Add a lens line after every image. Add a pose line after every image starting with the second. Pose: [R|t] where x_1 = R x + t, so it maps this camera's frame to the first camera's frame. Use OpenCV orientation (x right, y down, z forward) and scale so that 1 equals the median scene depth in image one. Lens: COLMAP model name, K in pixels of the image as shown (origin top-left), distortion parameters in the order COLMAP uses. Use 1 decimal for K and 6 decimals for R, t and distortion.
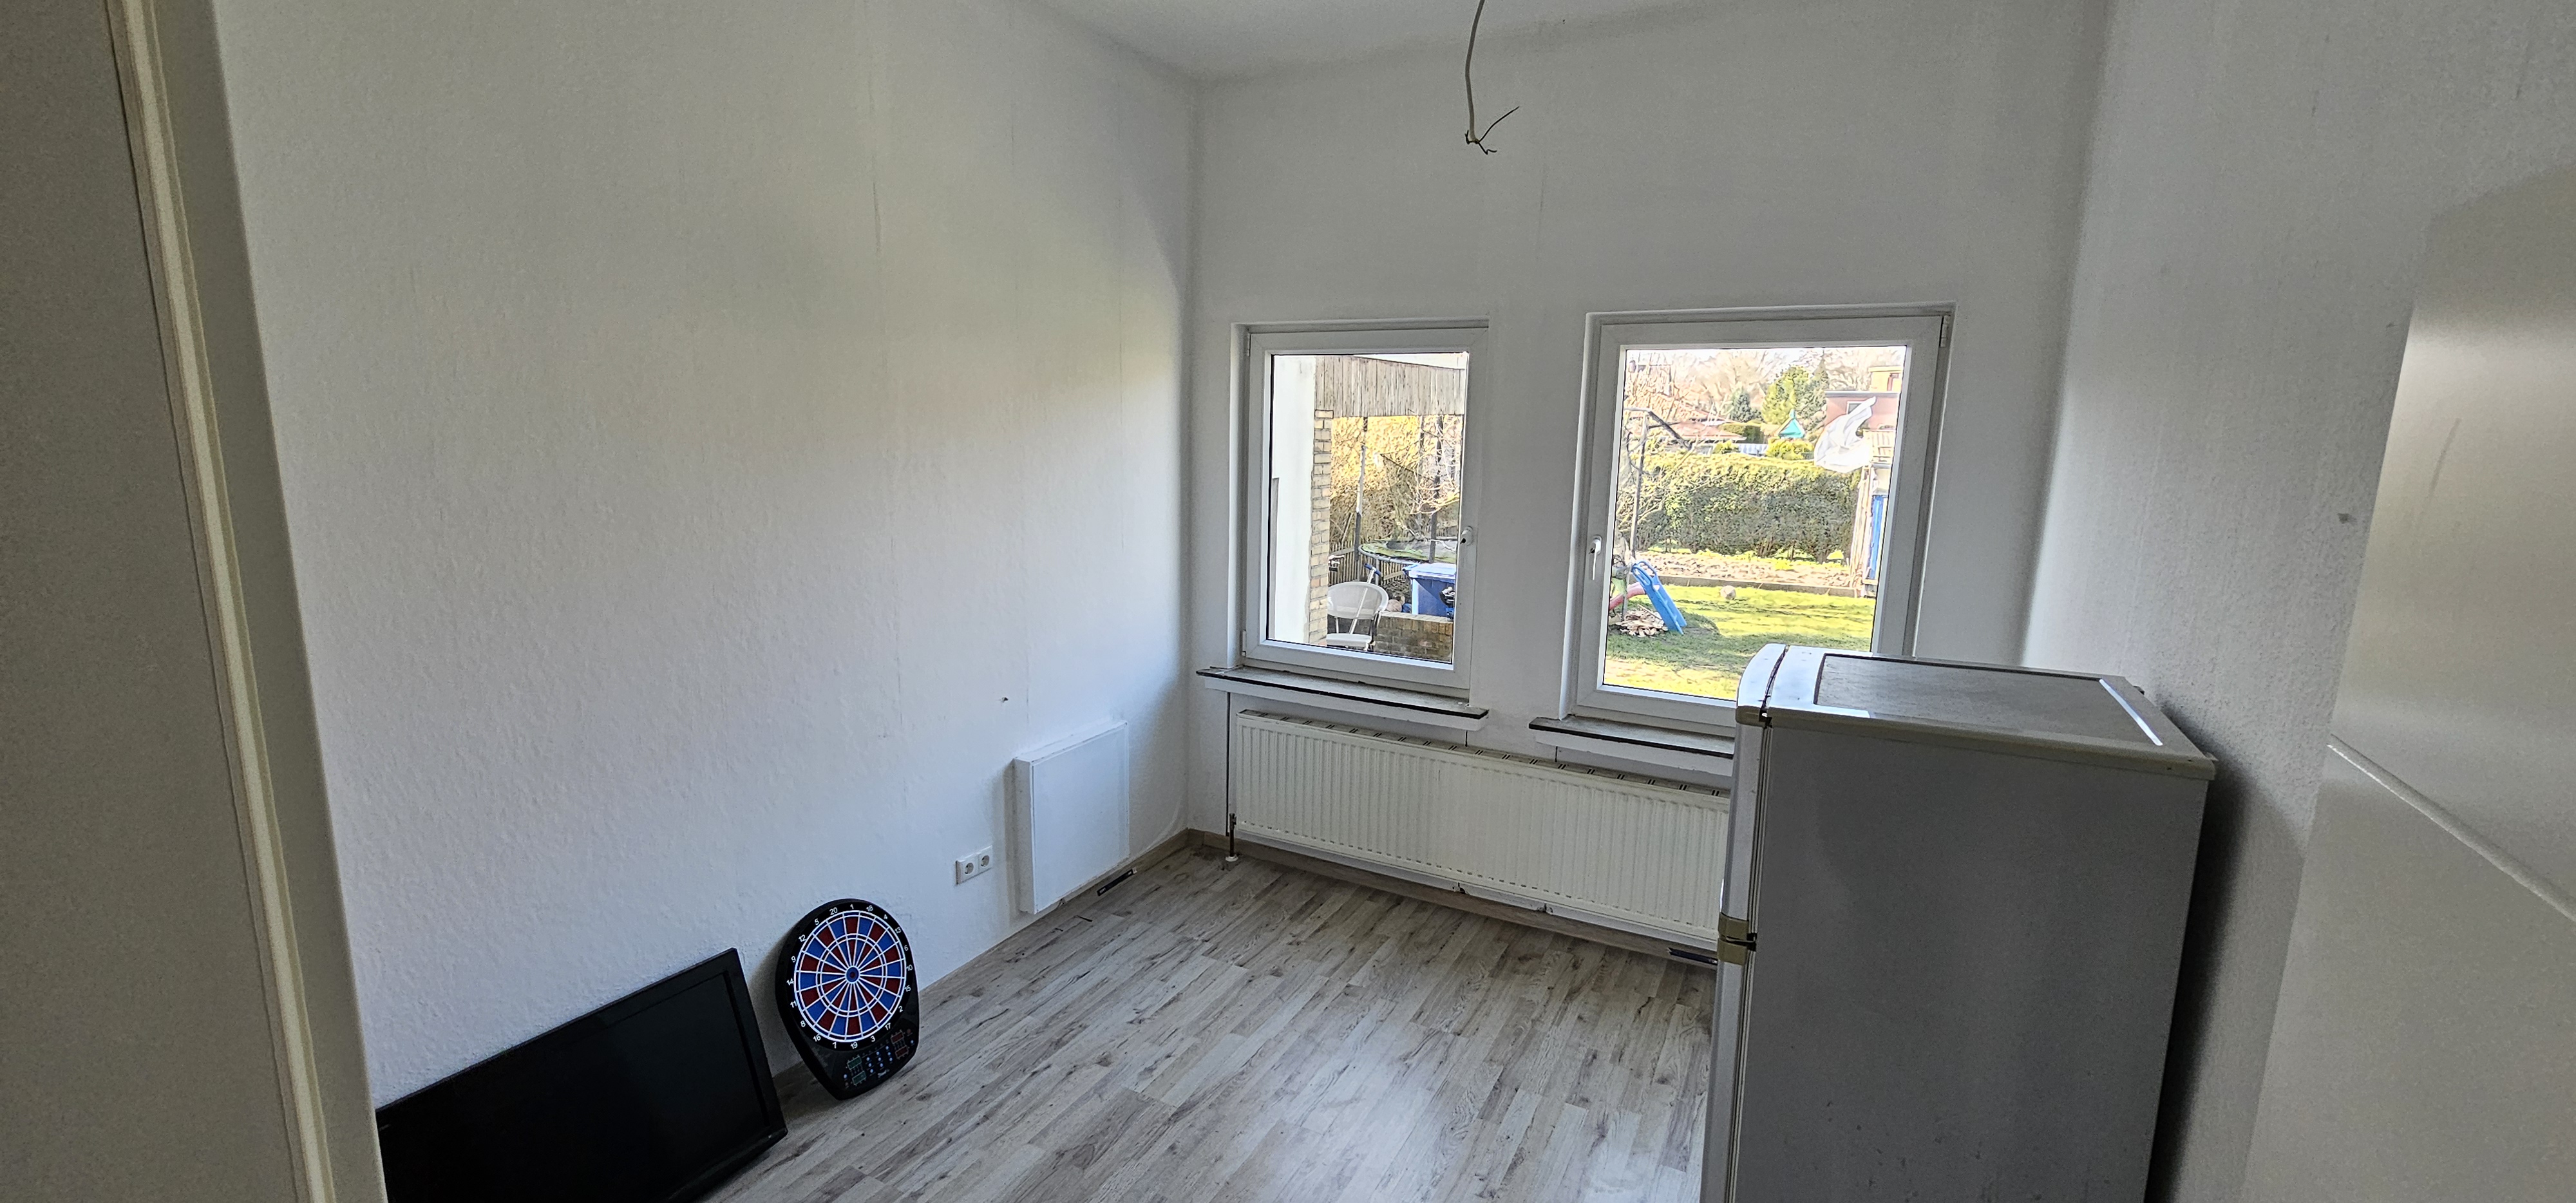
lens RADIAL K [[1005.5, 0, 1279.2], [0, 1005.5, 580.8], [0, 0, 1]] dist [-0.000108, -0.000011]
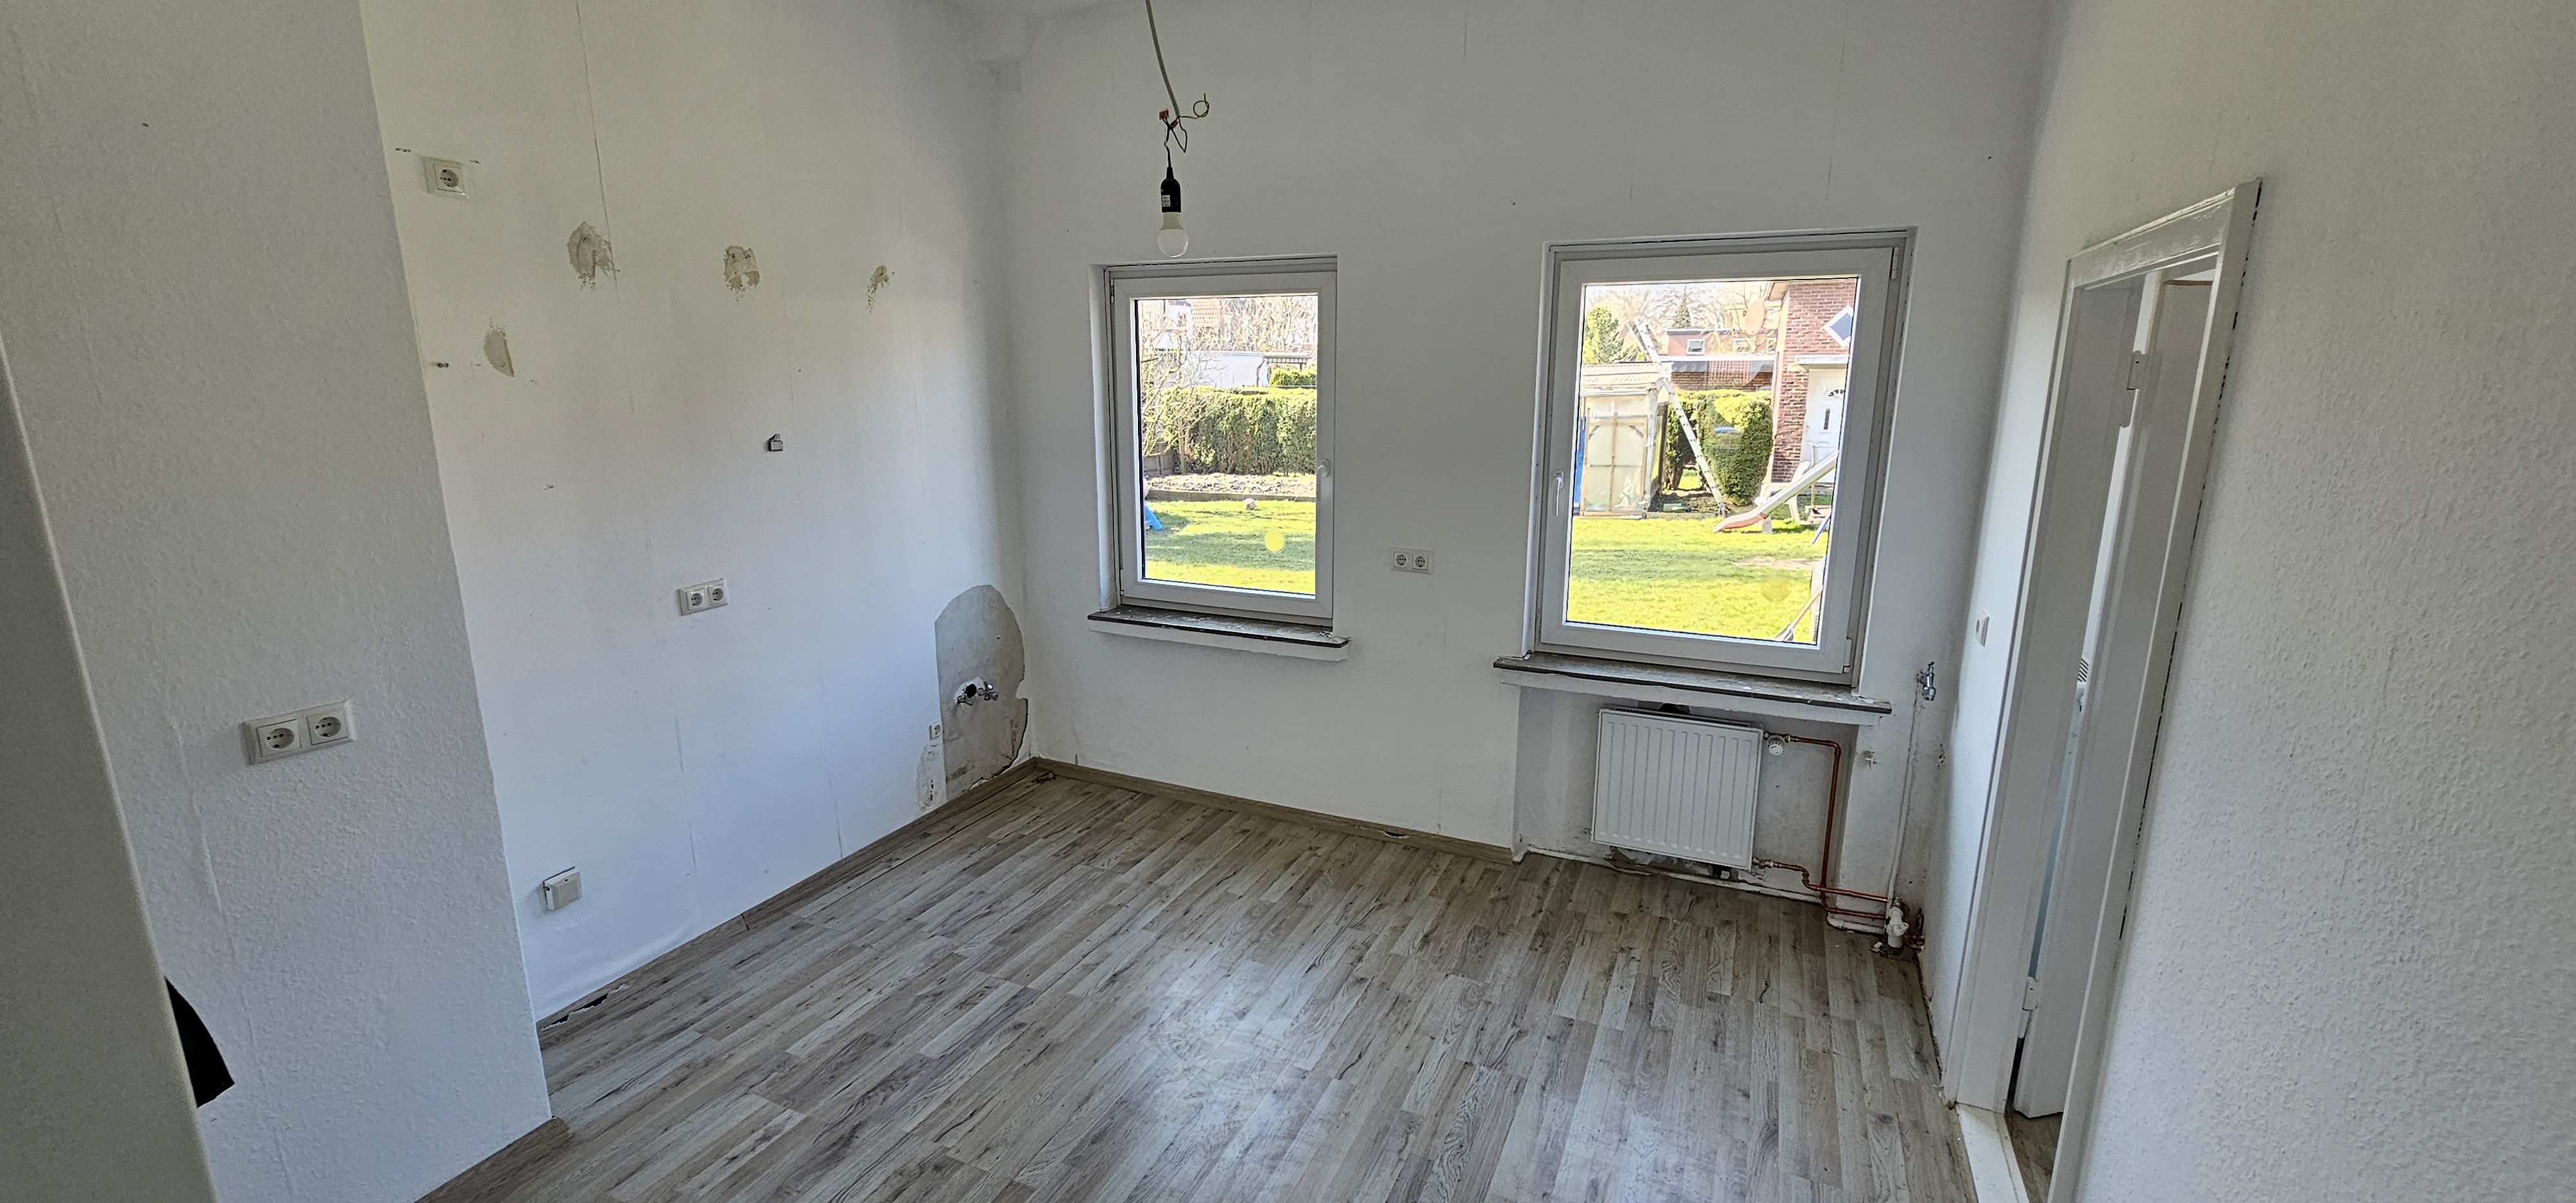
lens RADIAL K [[1016.7, 0, 1295.4], [0, 1016.7, 570.7], [0, 0, 1]] dist [0.026212, 0.000035]
pose [[0.998711, -0.023235, 0.045125, 0.102914], [0.021284, 0.998838, 0.043239, 0.009246], [-0.046077, -0.042223, 0.998045, -0.053468]]
